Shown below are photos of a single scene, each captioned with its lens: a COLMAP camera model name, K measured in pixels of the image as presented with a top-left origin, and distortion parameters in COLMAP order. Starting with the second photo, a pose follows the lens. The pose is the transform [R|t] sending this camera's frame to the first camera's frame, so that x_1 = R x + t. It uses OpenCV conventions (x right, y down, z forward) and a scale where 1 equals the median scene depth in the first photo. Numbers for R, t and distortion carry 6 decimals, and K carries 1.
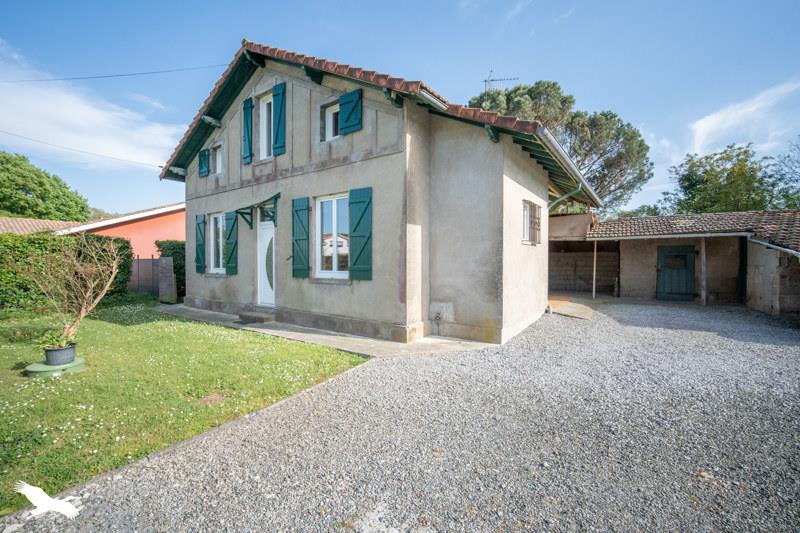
lens RADIAL K [[352.7, 0, 402.6], [0, 352.7, 267.1], [0, 0, 1]] dist [0.001307, -0.000207]
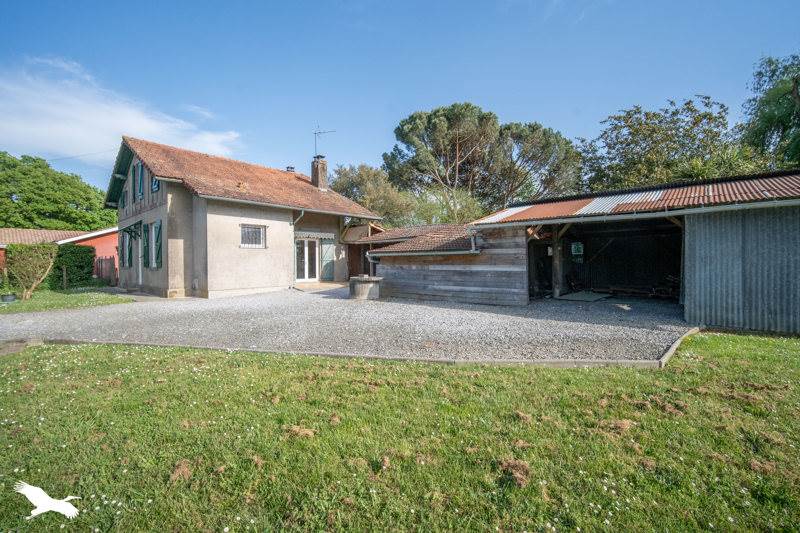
lens RADIAL K [[365.1, 0, 402.6], [0, 365.1, 267.8], [0, 0, 1]] dist [-0.000898, -0.000442]
pose [[0.992550, -0.001839, -0.121821, 0.625749], [0.001762, 0.999998, -0.000735, 0.018036], [0.121822, 0.000515, 0.992552, -0.355582]]
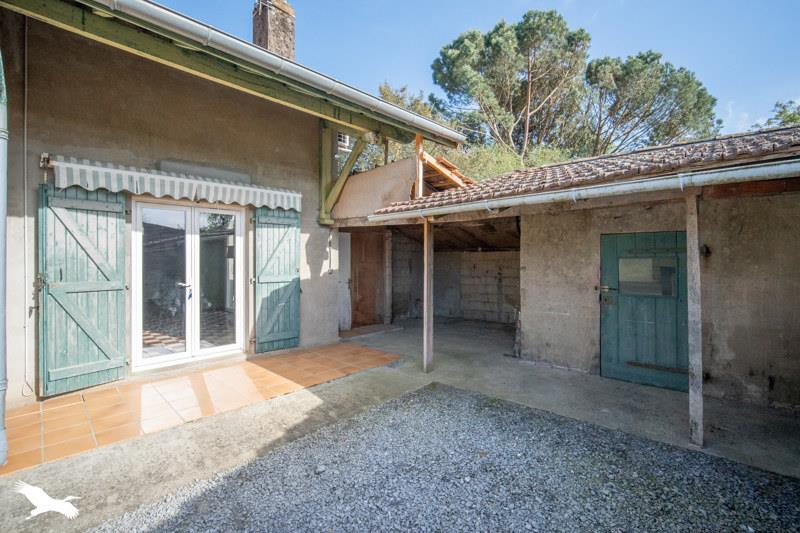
lens RADIAL K [[352.7, 0, 394.1], [0, 352.7, 264.0], [0, 0, 1]] dist [0.001307, -0.000207]
pose [[0.983581, -0.002395, -0.180452, 0.423404], [0.000870, 0.999963, -0.008529, -0.018804], [0.180466, 0.008232, 0.983547, 0.433499]]
